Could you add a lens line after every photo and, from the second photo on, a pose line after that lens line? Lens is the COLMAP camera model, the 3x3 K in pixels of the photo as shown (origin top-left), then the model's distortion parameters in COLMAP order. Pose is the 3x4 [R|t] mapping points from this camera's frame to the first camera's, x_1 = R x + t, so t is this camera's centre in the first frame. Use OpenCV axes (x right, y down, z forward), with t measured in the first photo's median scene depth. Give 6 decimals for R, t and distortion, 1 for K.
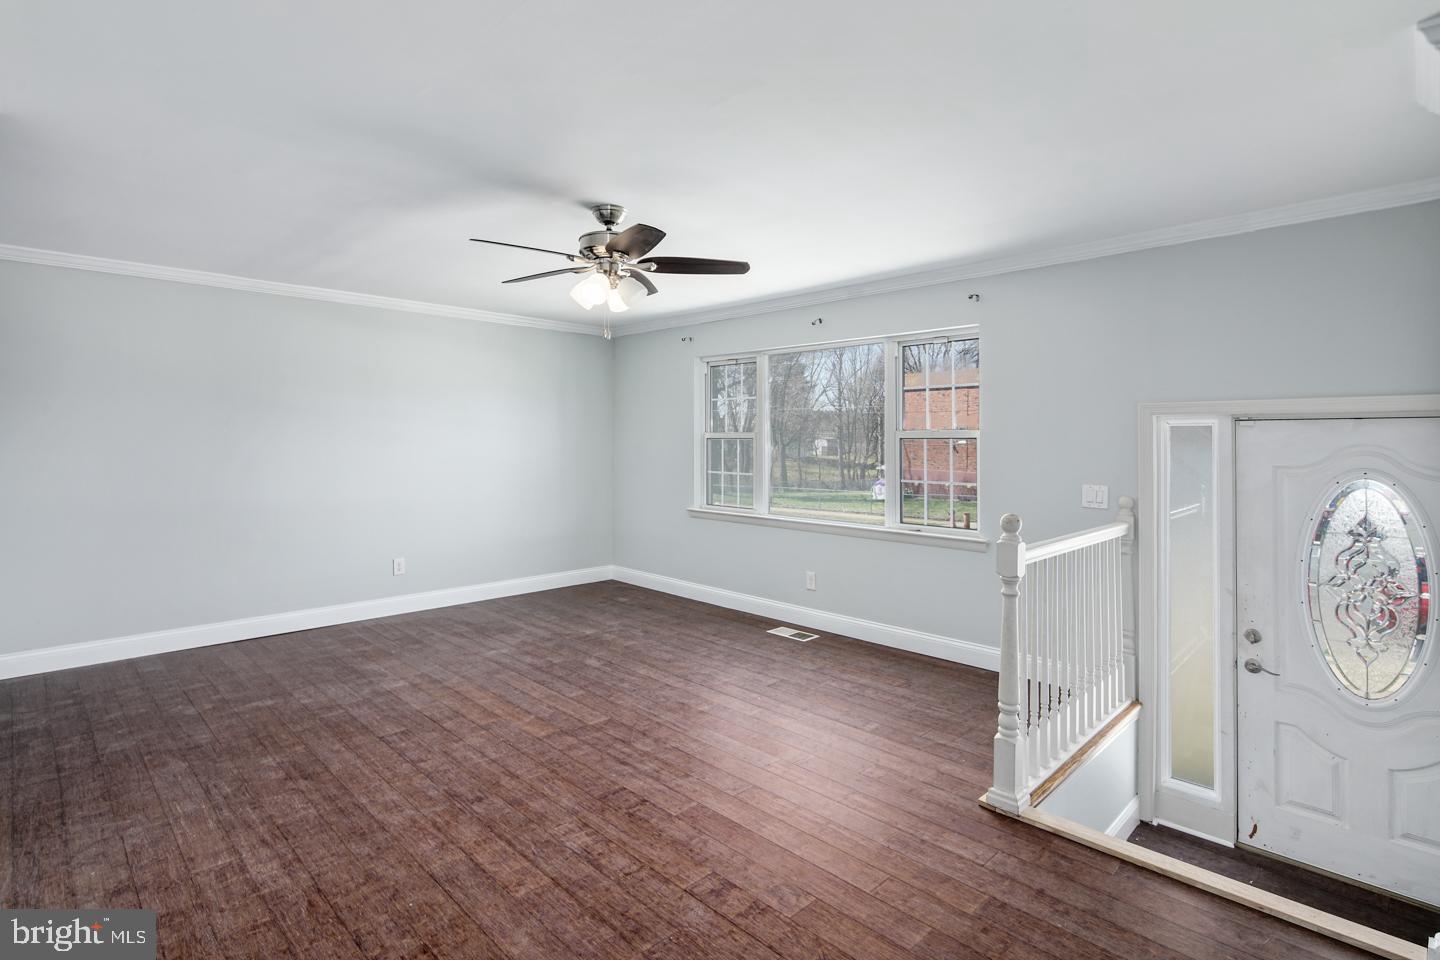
lens RADIAL K [[701.3, 0, 710.1], [0, 701.3, 444.3], [0, 0, 1]] dist [0.010427, -0.005920]
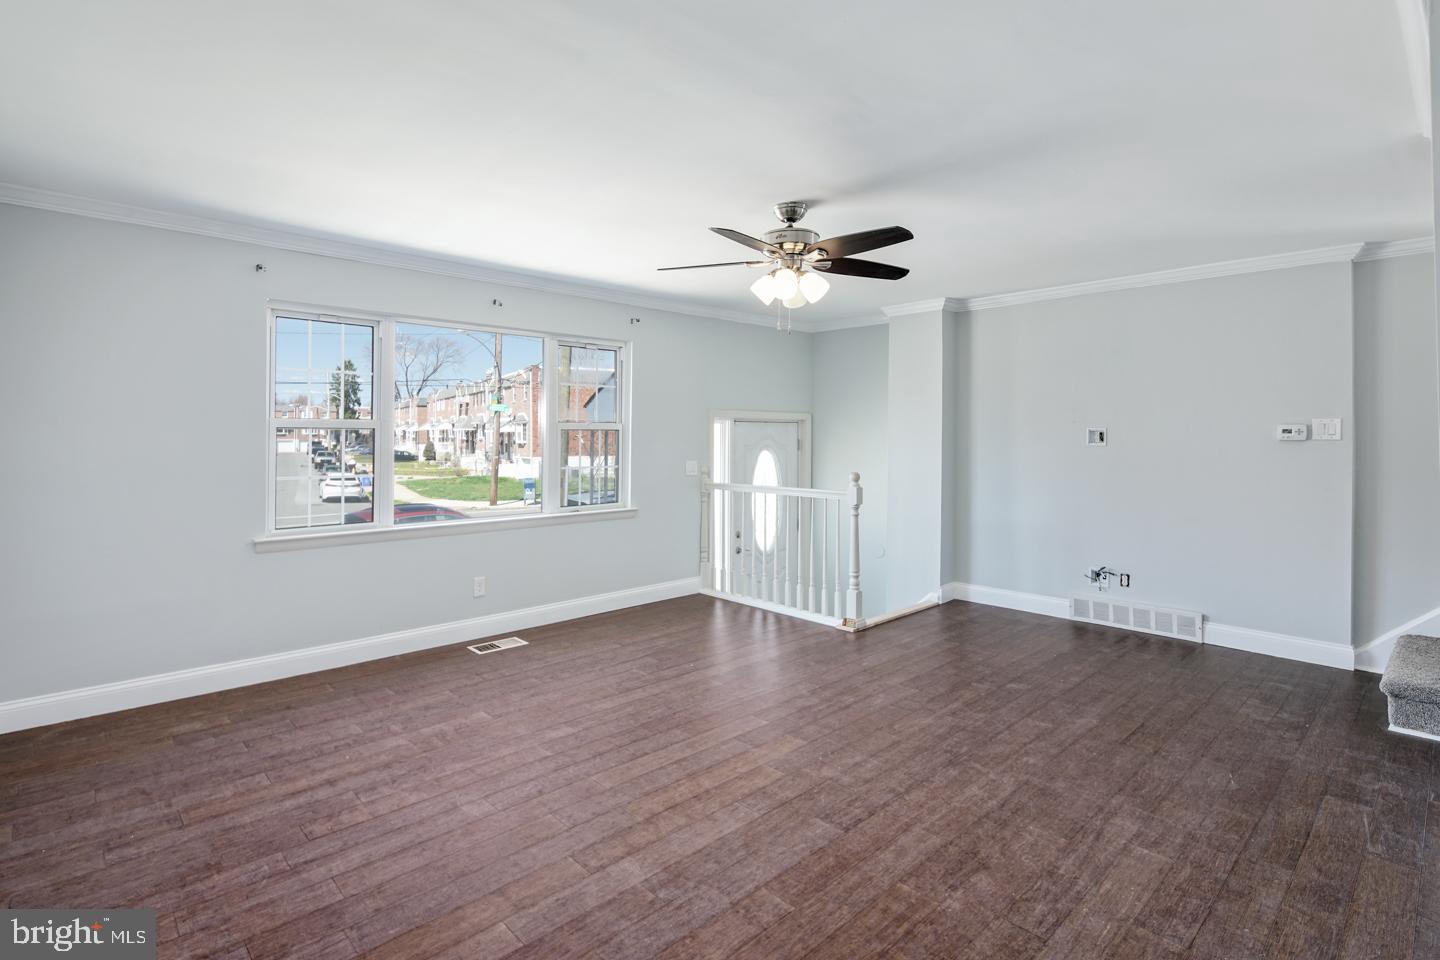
lens RADIAL K [[701.3, 0, 680.7], [0, 701.3, 452.3], [0, 0, 1]] dist [0.010427, -0.005920]
pose [[0.050289, -0.029863, 0.998288, -1.286654], [0.002302, 0.999554, 0.029785, -0.008919], [-0.998732, 0.000800, 0.050336, 1.206476]]
